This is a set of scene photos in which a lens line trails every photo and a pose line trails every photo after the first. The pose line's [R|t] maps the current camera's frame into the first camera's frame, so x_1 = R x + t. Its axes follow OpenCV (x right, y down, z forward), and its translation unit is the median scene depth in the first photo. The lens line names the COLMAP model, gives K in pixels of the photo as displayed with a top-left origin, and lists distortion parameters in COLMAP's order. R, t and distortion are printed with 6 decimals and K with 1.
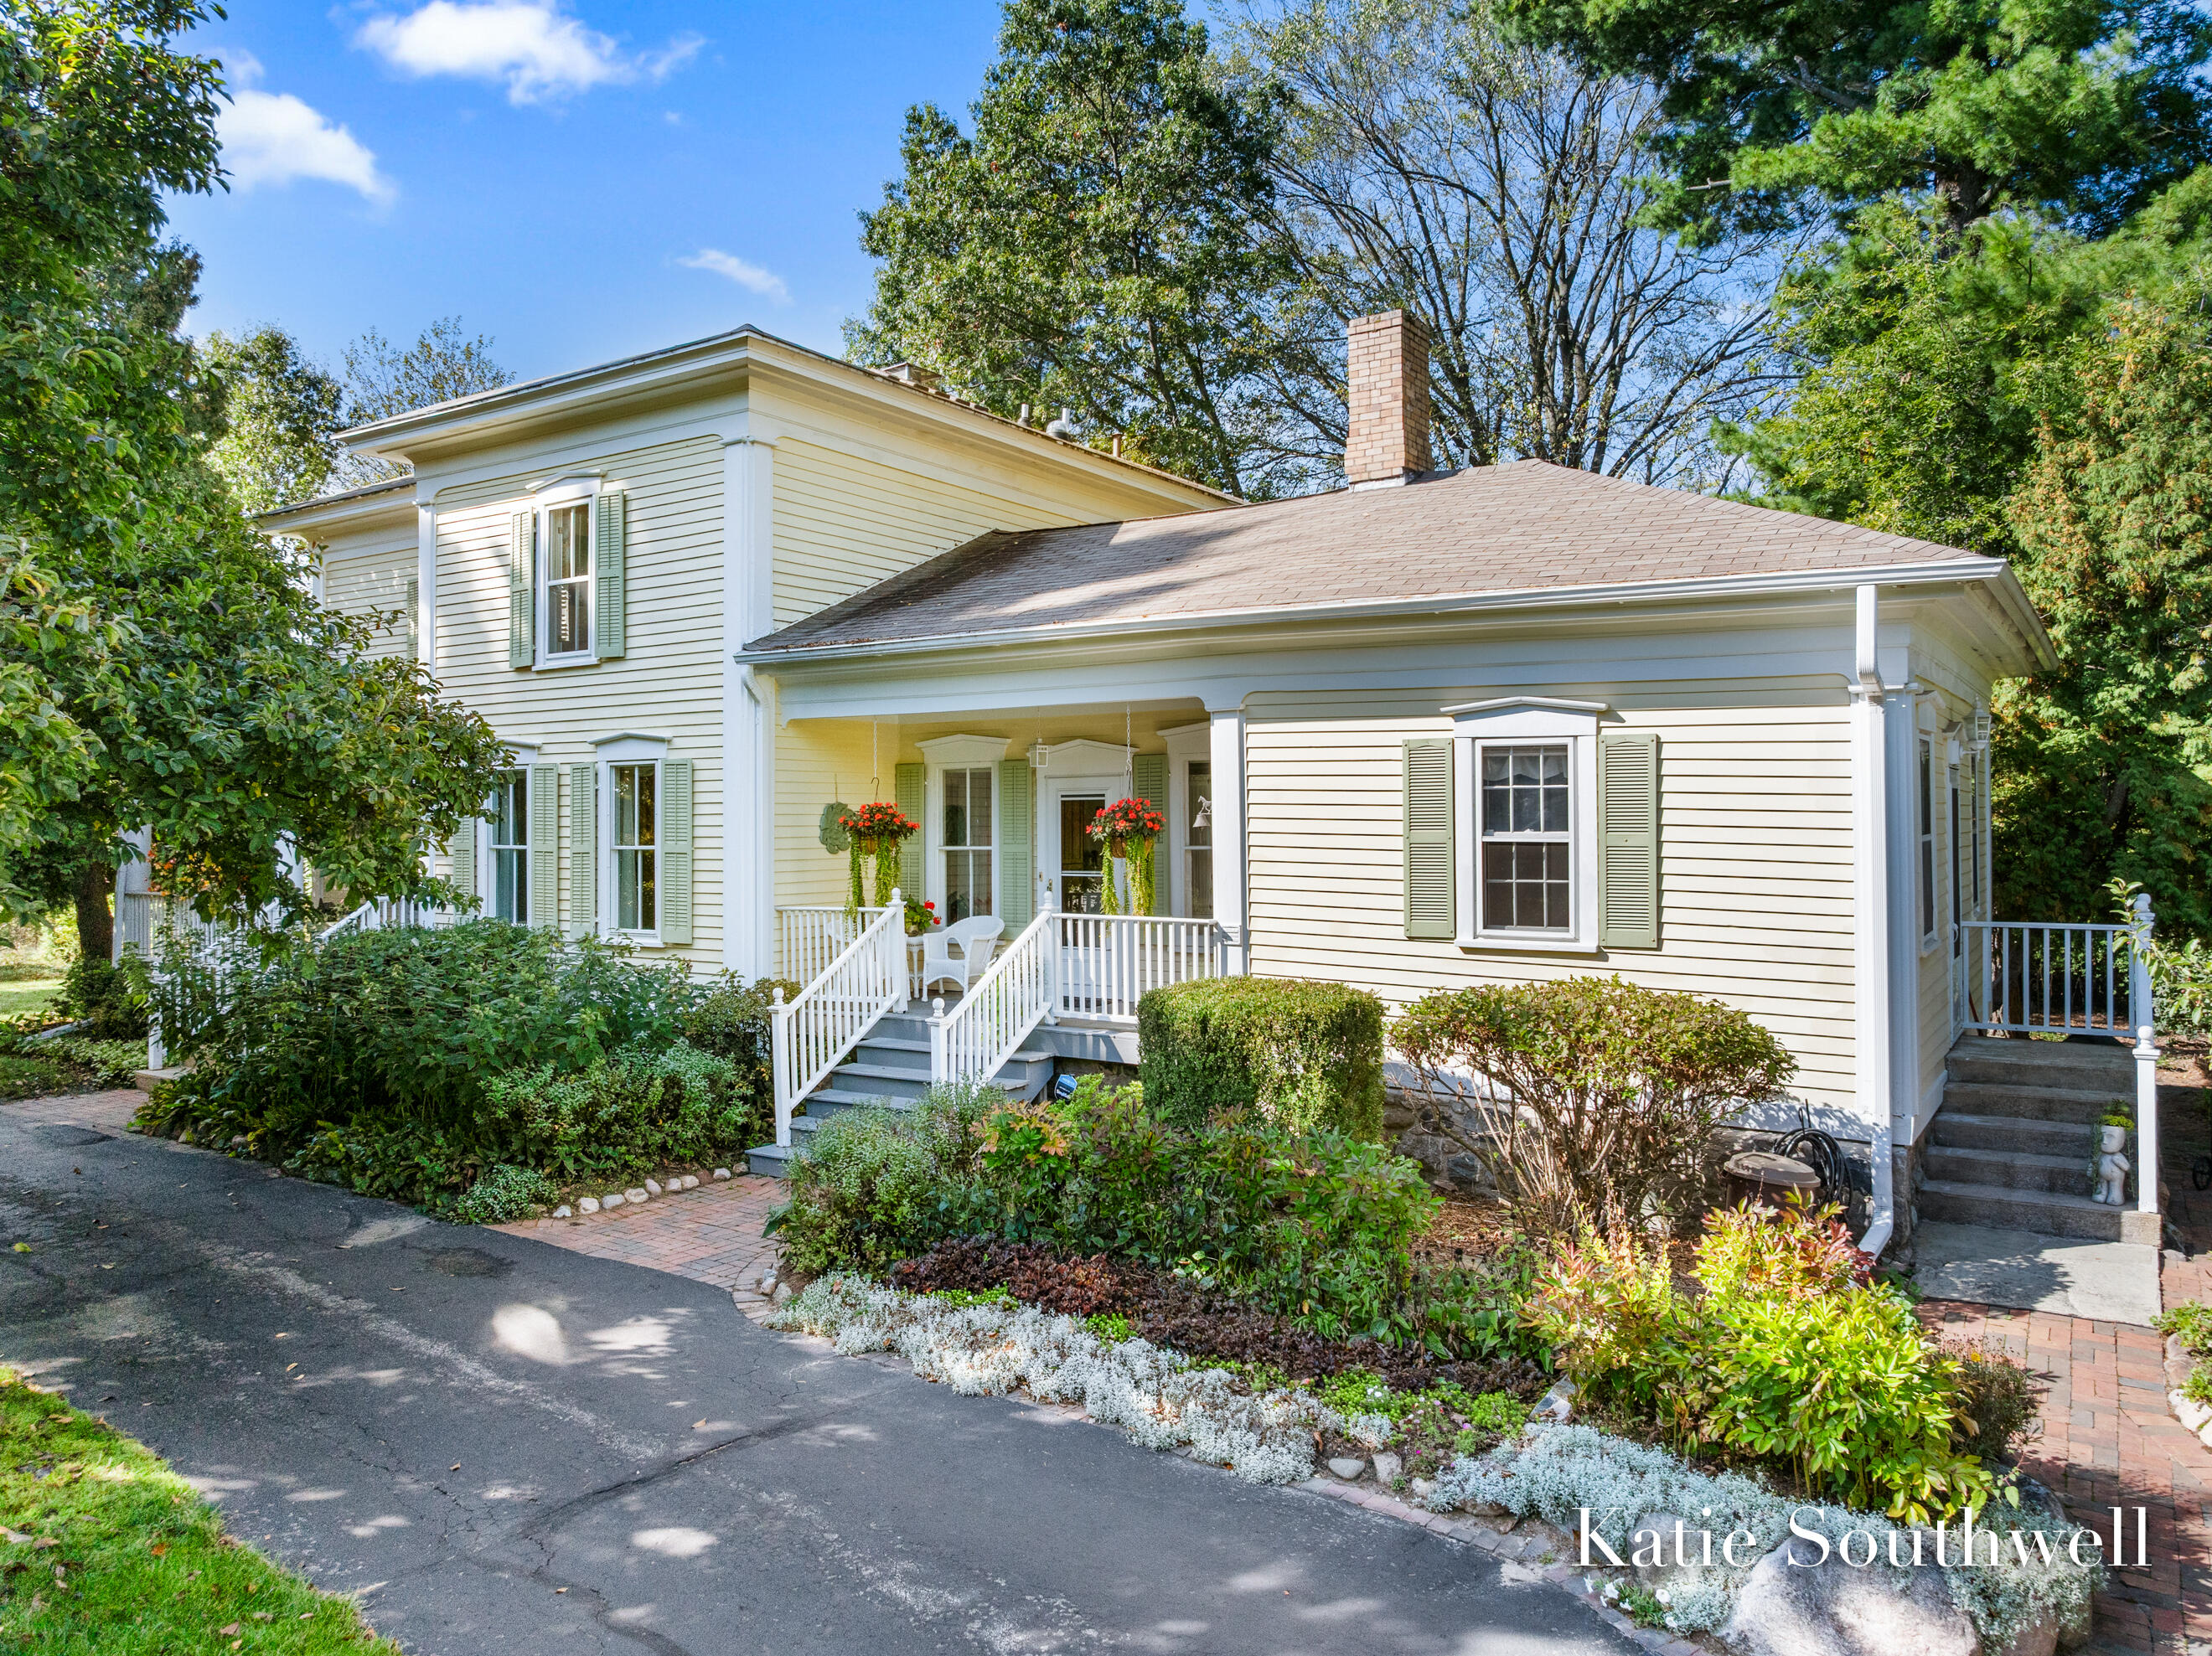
lens RADIAL K [[1596.1, 0, 1094.1], [0, 1596.1, 827.6], [0, 0, 1]] dist [-0.042192, 0.019908]
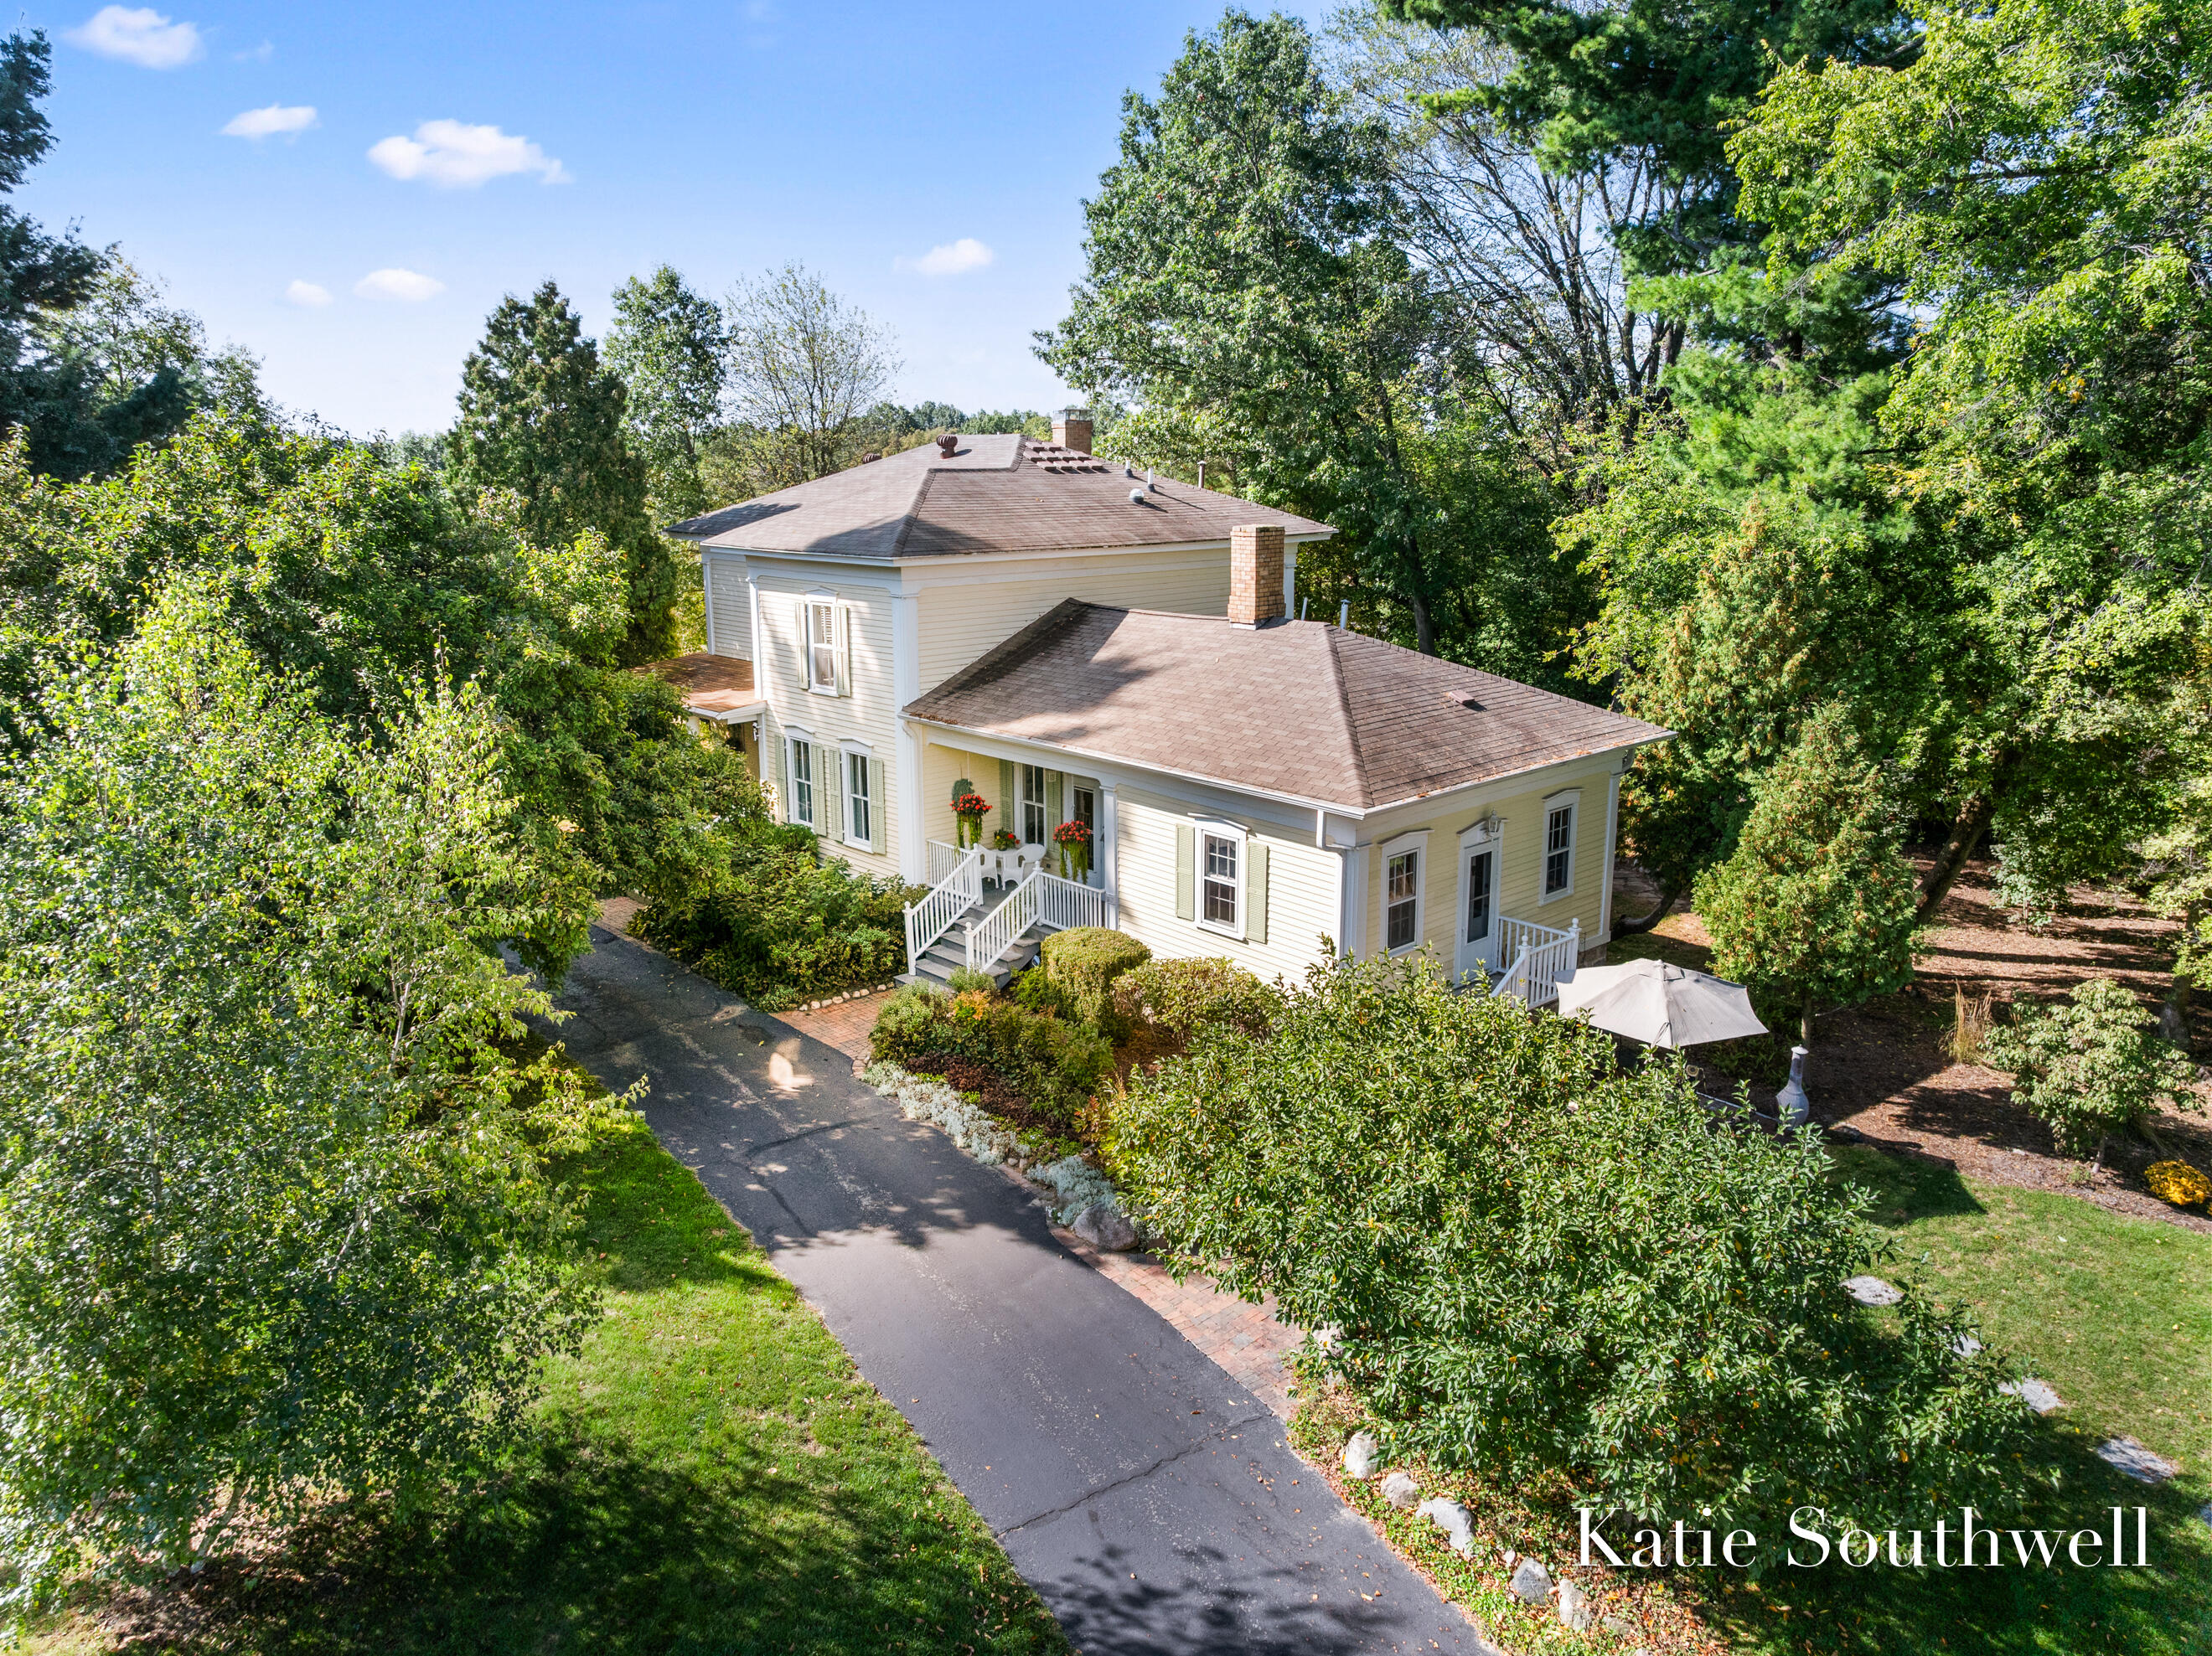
lens RADIAL K [[1596.1, 0, 1113.8], [0, 1596.1, 825.5], [0, 0, 1]] dist [-0.042192, 0.019908]
pose [[0.969671, 0.059390, -0.237087, 0.564791], [-0.001502, 0.971458, 0.237208, -0.503575], [0.244407, -0.229658, 0.942084, -0.887115]]
